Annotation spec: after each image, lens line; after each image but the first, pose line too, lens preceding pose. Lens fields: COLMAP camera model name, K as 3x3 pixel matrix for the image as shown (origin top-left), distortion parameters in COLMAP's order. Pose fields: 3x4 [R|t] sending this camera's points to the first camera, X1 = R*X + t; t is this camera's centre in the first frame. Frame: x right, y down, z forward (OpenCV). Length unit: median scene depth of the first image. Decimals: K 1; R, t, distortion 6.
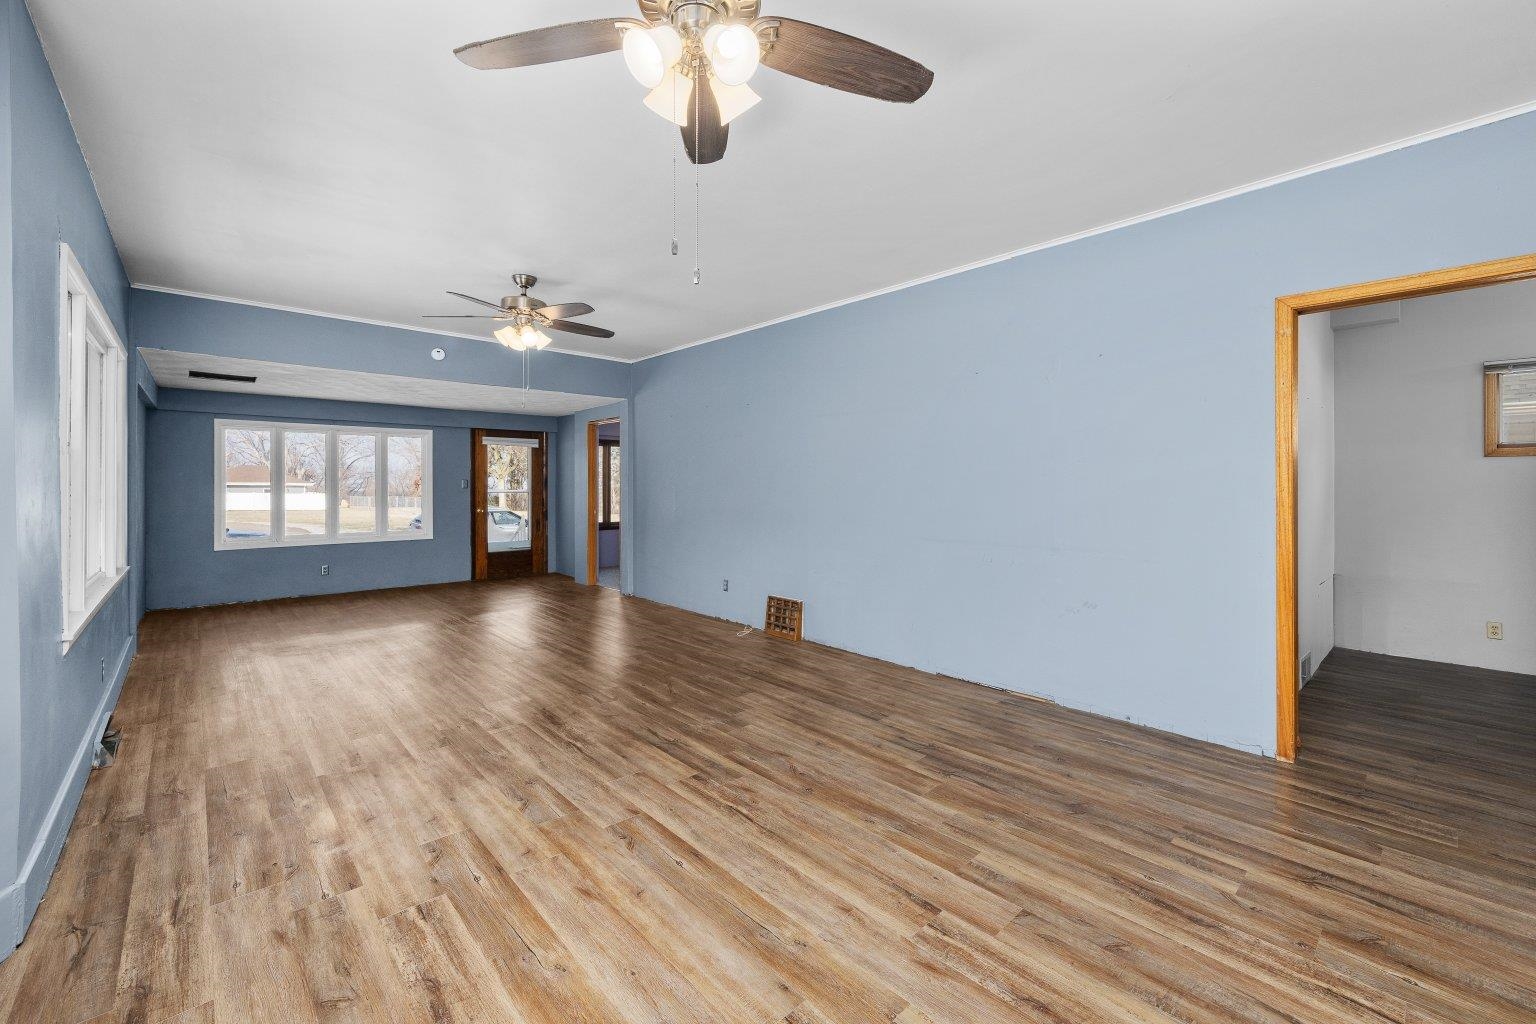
lens RADIAL K [[623.3, 0, 773.3], [0, 623.3, 494.7], [0, 0, 1]] dist [0.000188, 0.000091]
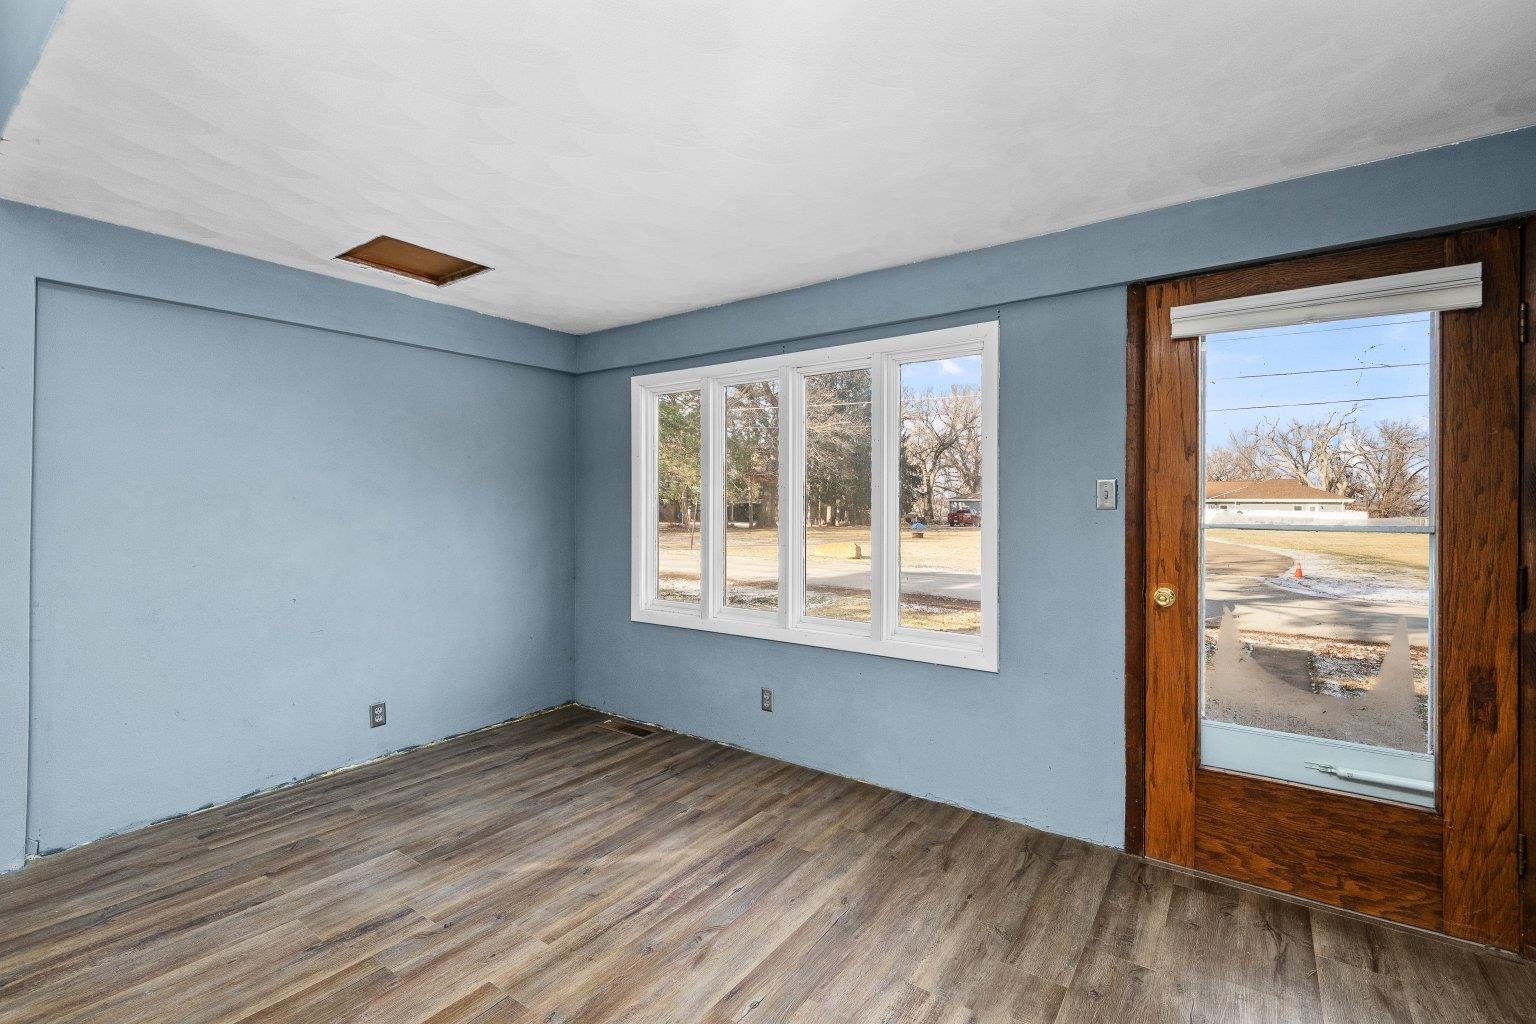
lens RADIAL K [[695.2, 0, 770.1], [0, 695.2, 501.1], [0, 0, 1]] dist [-0.000209, -0.000050]
pose [[0.212577, -0.003993, -0.977136, -0.646208], [-0.012234, 0.999902, -0.006748, -0.026233], [0.977068, 0.013389, 0.212508, 2.258816]]
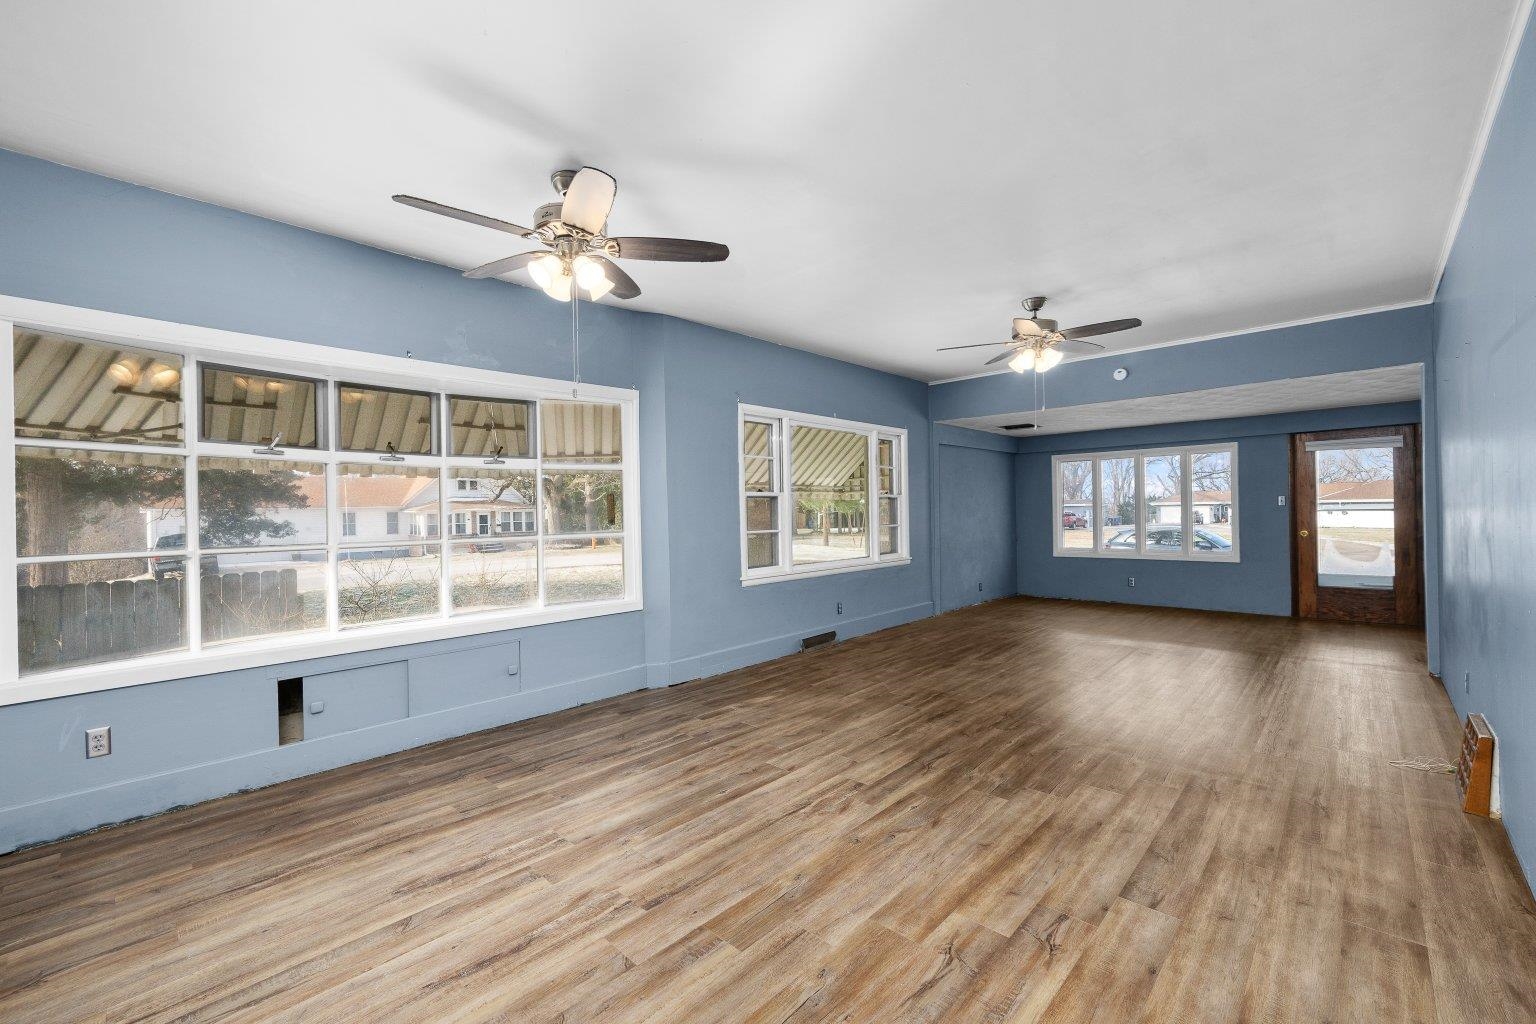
lens RADIAL K [[628.6, 0, 767.8], [0, 628.6, 505.4], [0, 0, 1]] dist [-0.001242, 0.000172]
pose [[0.063939, -0.012841, -0.997871, 0.871579], [0.002132, 0.999917, -0.012731, -0.003354], [0.997952, -0.001314, 0.063961, 0.732543]]
